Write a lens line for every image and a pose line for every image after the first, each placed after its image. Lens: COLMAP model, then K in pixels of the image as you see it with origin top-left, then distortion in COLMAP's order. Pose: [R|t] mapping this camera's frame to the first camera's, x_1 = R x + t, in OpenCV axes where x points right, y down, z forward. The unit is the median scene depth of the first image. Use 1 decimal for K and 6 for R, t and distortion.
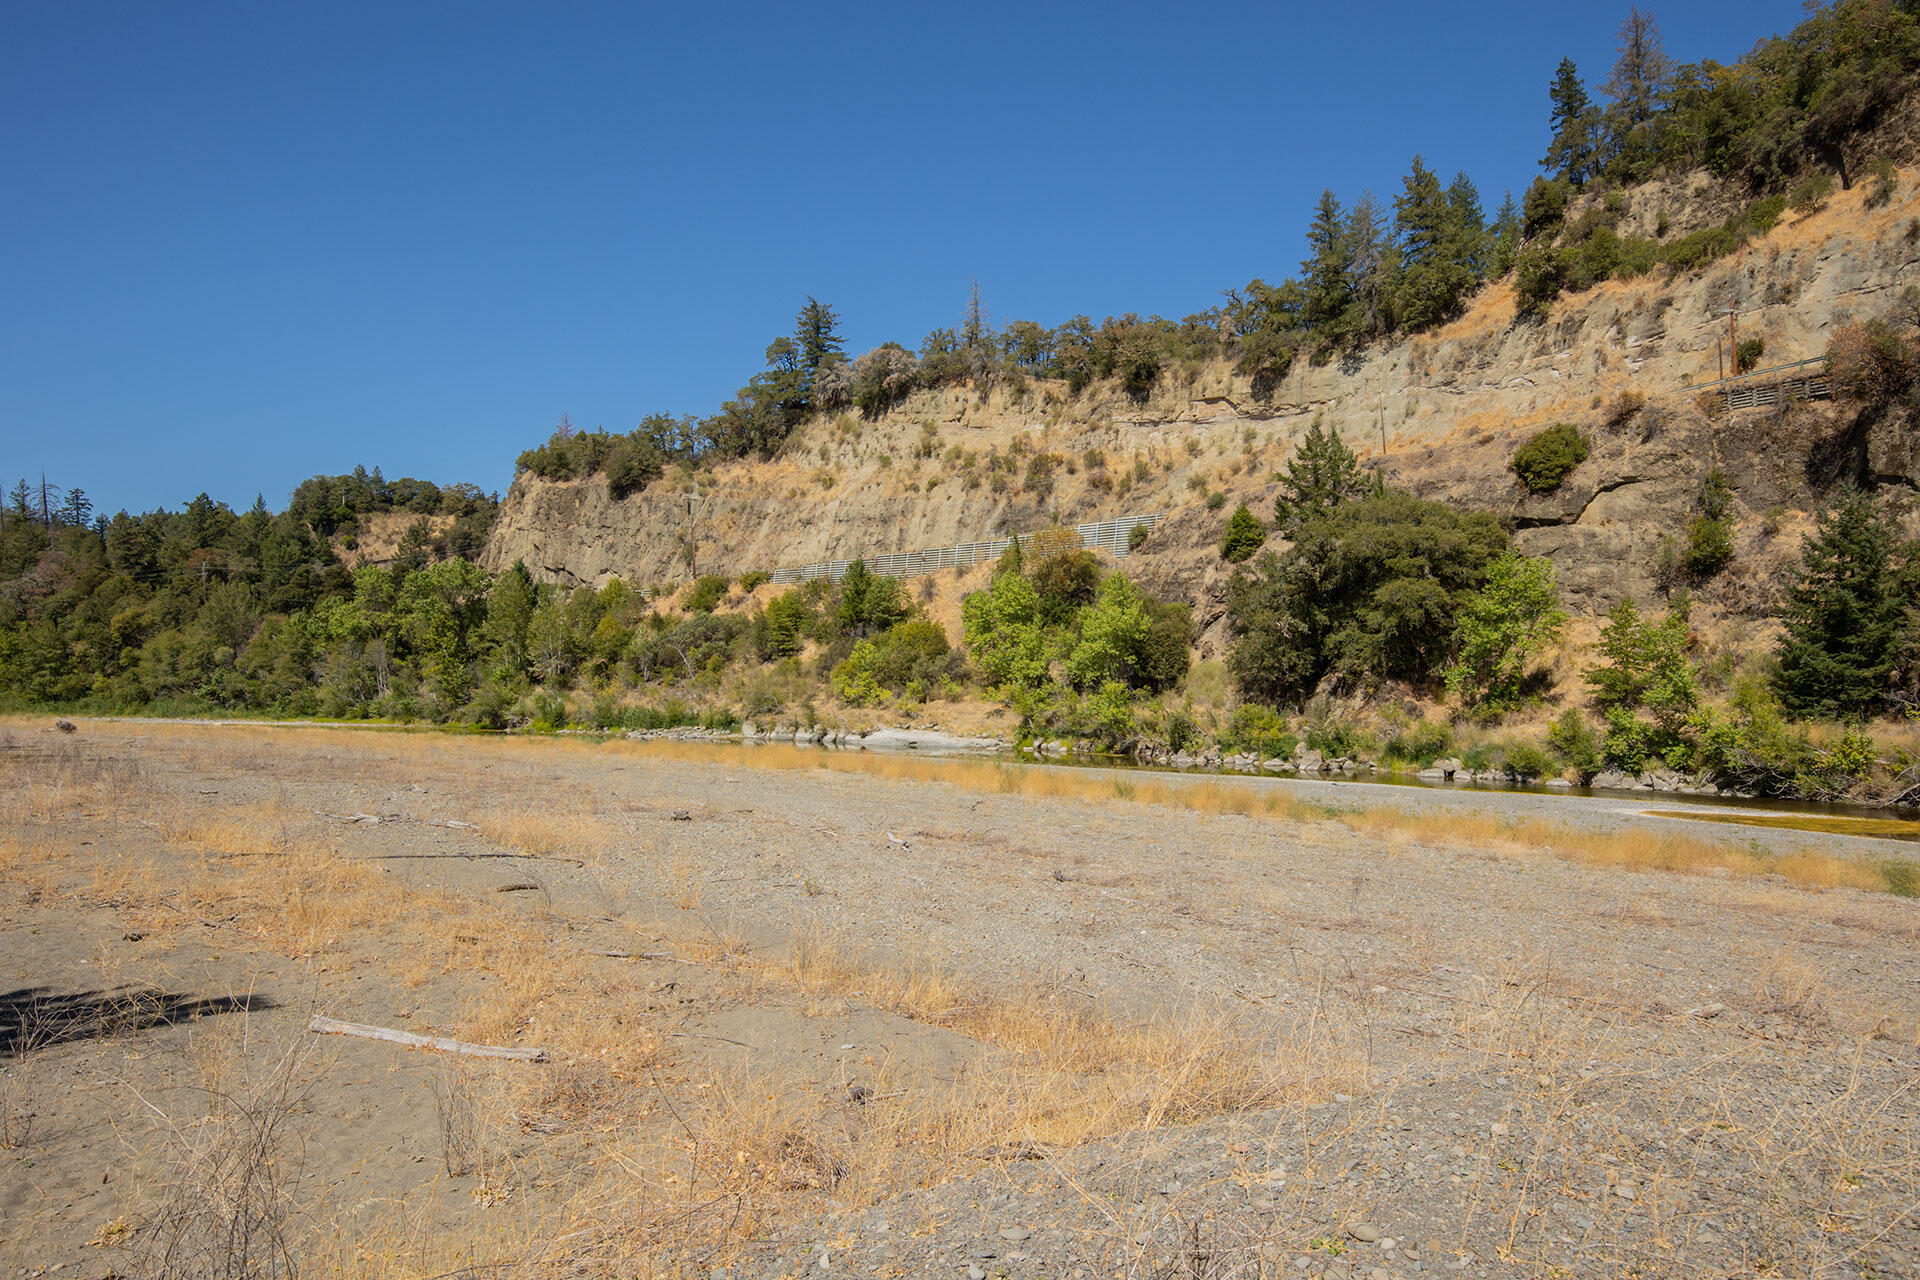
lens RADIAL K [[1112.8, 0, 965.0], [0, 1112.8, 634.4], [0, 0, 1]] dist [-0.006200, 0.000643]
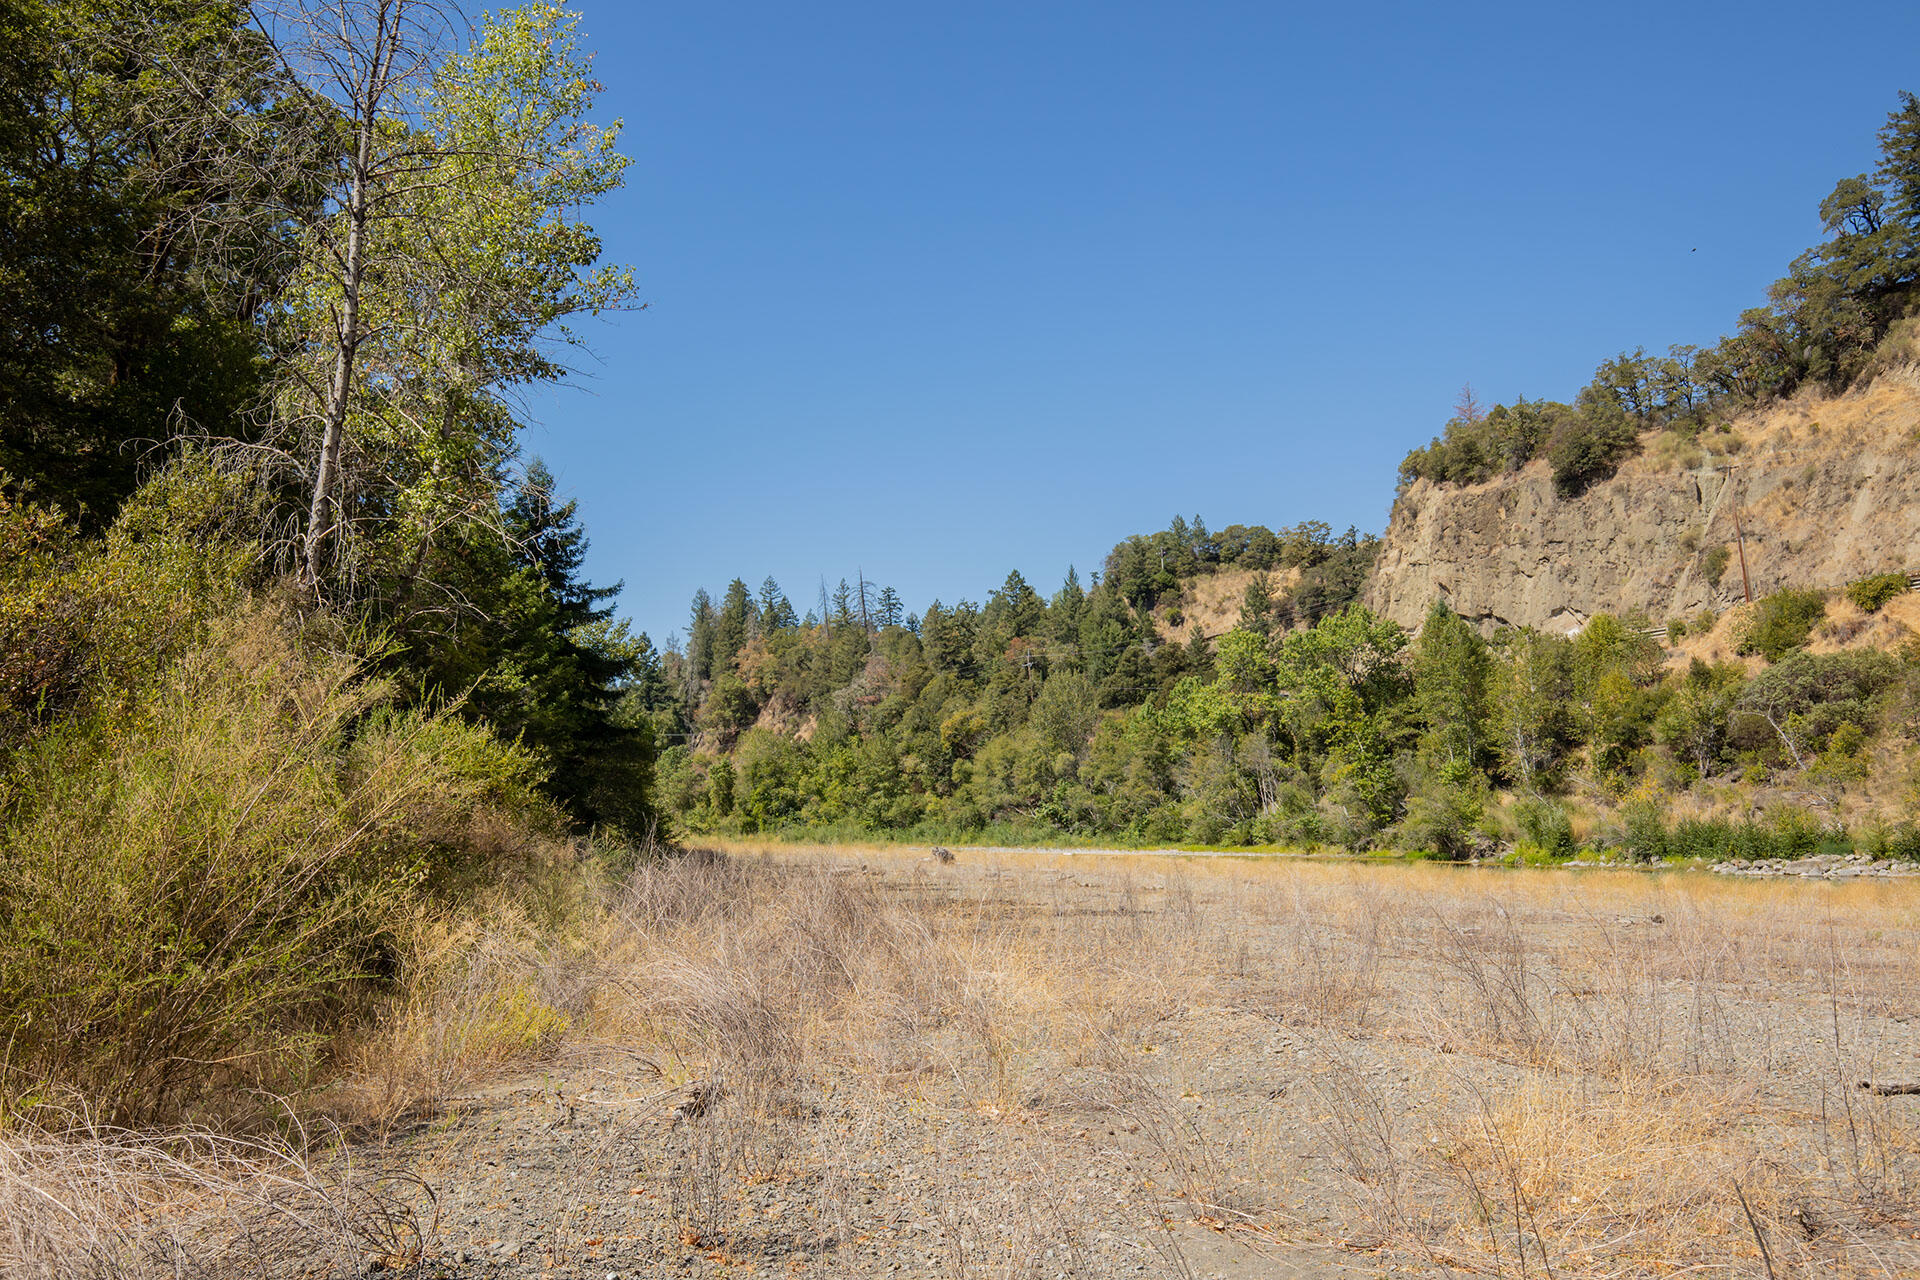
lens RADIAL K [[1548.1, 0, 956.9], [0, 1548.1, 640.6], [0, 0, 1]] dist [0.004188, 0.003416]
pose [[0.807014, -0.083821, -0.584553, -0.089154], [0.050132, 0.996026, -0.073613, 0.008275], [0.588400, 0.030102, 0.808009, 0.084712]]
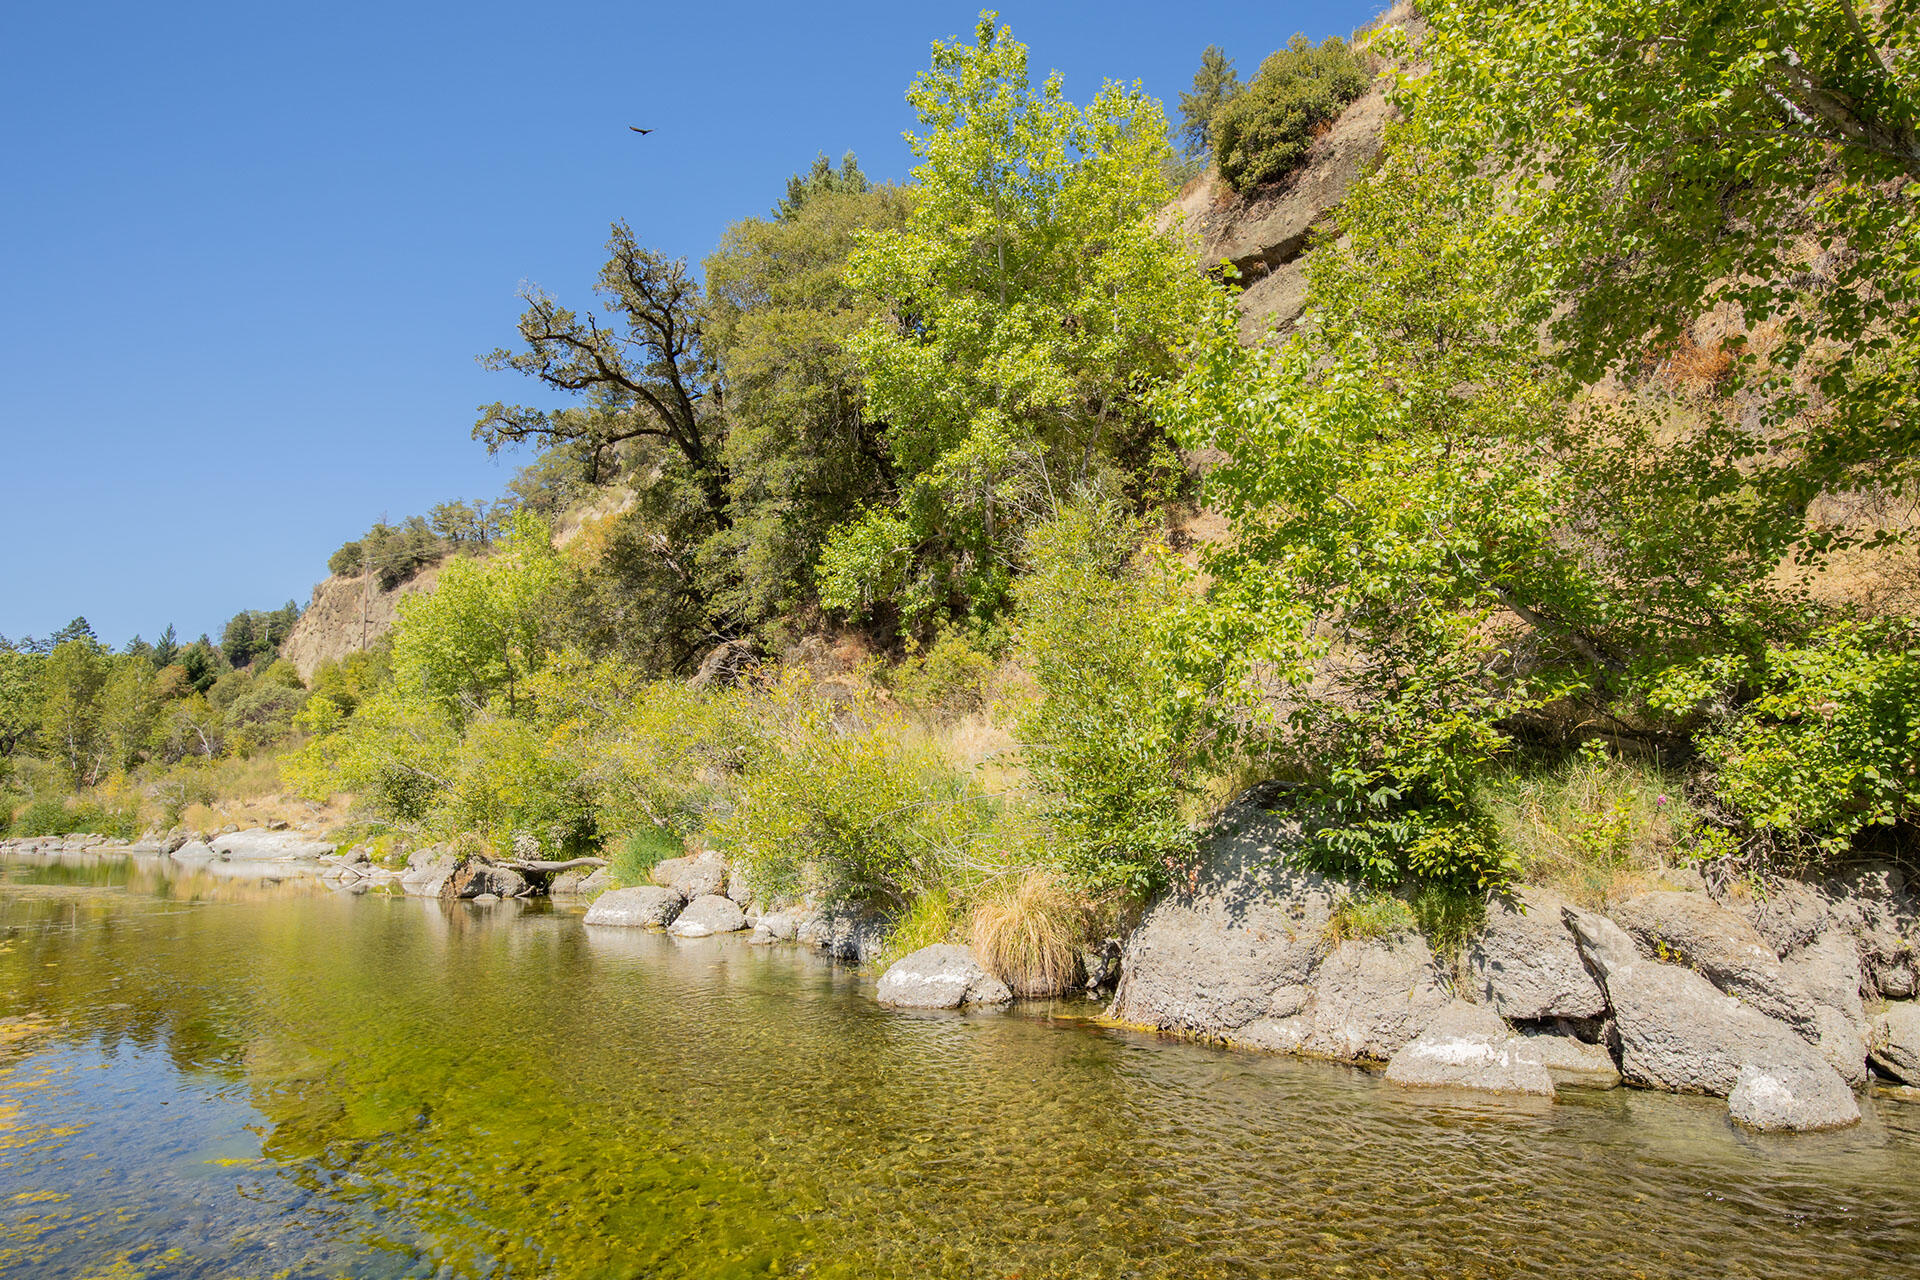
lens RADIAL K [[974.9, 0, 956.3], [0, 974.9, 639.6], [0, 0, 1]] dist [-0.003020, -0.000168]
pose [[0.999257, -0.006400, -0.038000, 0.174489], [0.000522, 0.988269, -0.152722, 0.035635], [0.038531, 0.152589, 0.987538, 0.280141]]
